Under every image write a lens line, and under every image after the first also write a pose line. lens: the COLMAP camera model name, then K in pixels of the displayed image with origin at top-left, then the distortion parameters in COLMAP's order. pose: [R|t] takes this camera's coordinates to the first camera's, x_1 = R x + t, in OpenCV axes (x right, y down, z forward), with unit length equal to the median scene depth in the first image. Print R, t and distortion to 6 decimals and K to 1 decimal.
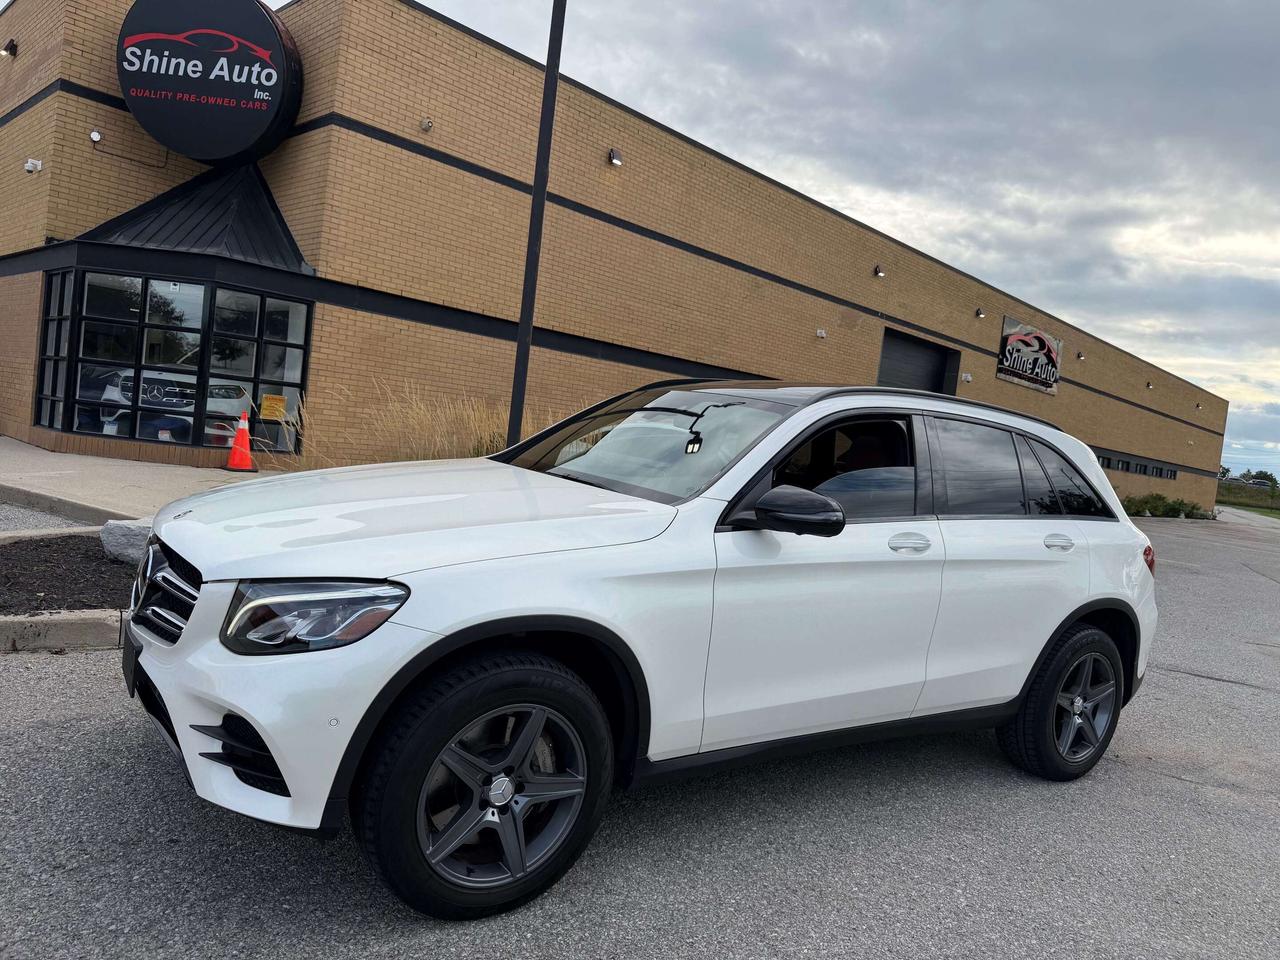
lens RADIAL K [[917.2, 0, 643.5], [0, 917.2, 469.4], [0, 0, 1]] dist [0.012523, -0.025245]
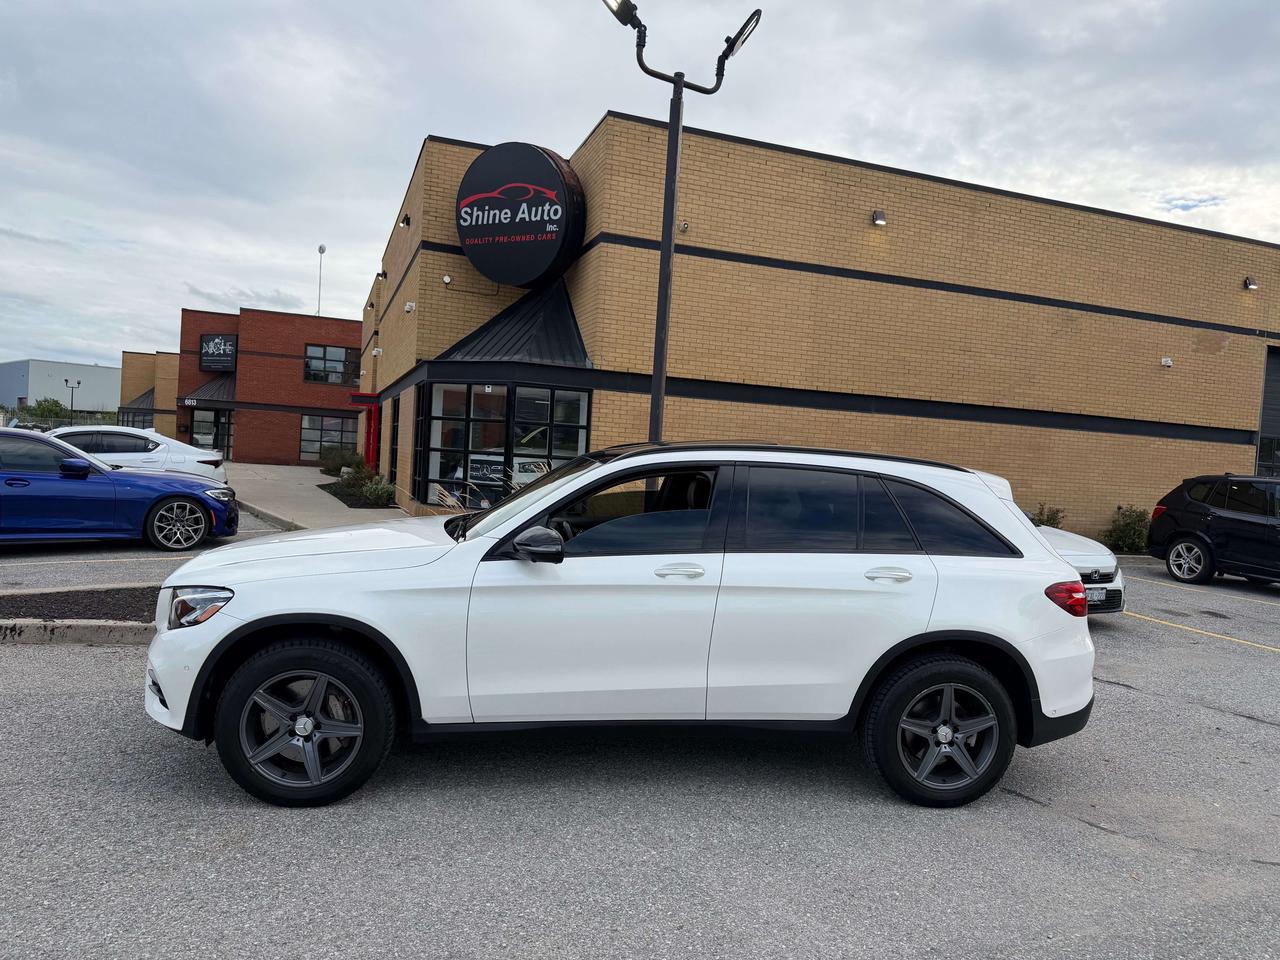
lens RADIAL K [[917.2, 0, 648.1], [0, 917.2, 482.8], [0, 0, 1]] dist [0.012523, -0.025245]
pose [[0.891956, -0.047539, -0.449615, 0.371892], [0.025291, 0.998146, -0.055365, 0.012854], [0.451413, 0.038013, 0.891505, -0.049814]]
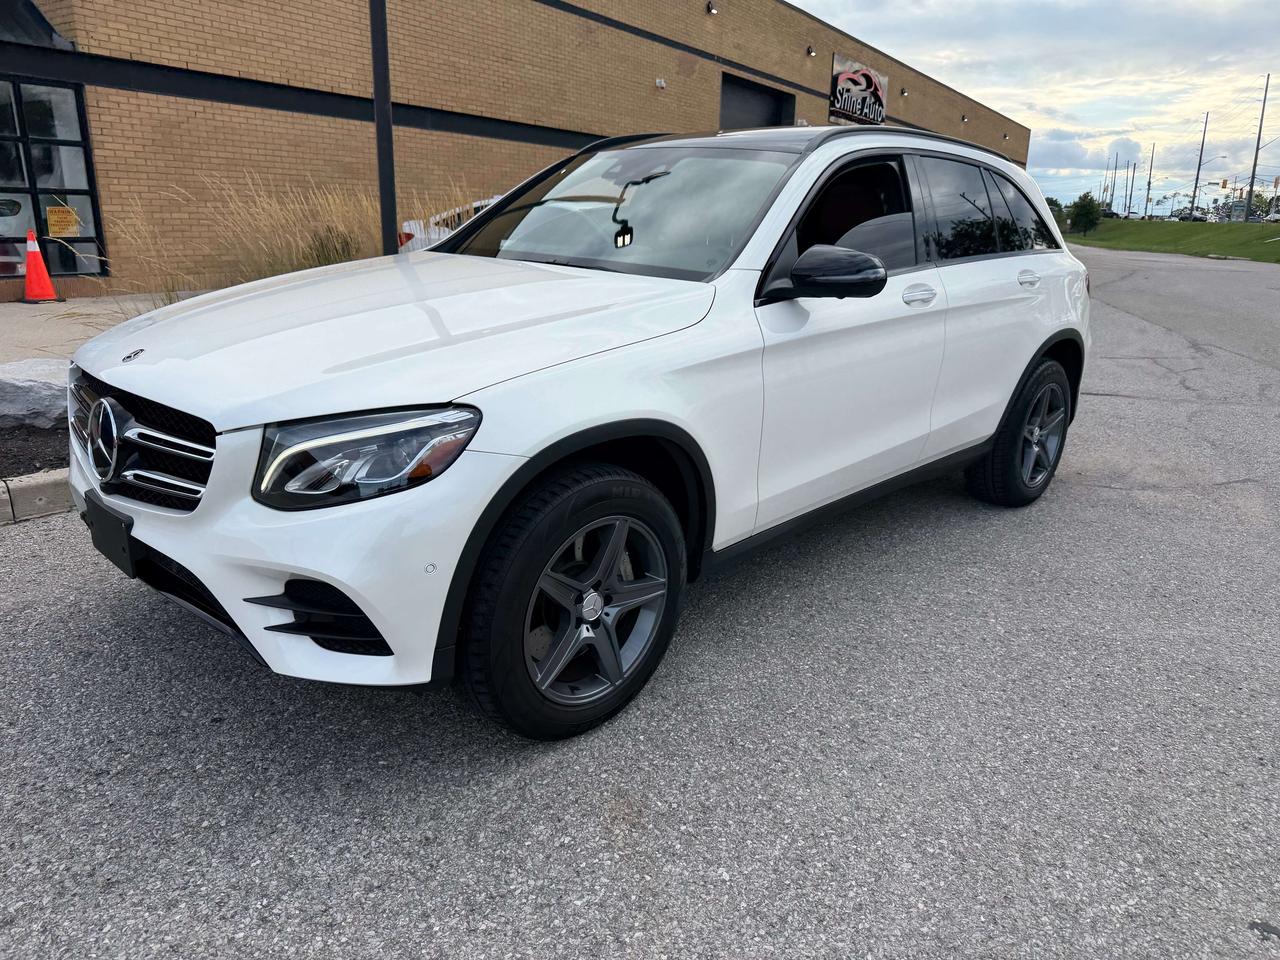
lens RADIAL K [[917.2, 0, 657.3], [0, 917.2, 487.2], [0, 0, 1]] dist [0.012523, -0.025245]
pose [[0.973802, -0.146254, 0.174125, -0.080362], [0.097045, 0.959785, 0.263431, -0.003105], [-0.205650, -0.239632, 0.948833, 0.042301]]
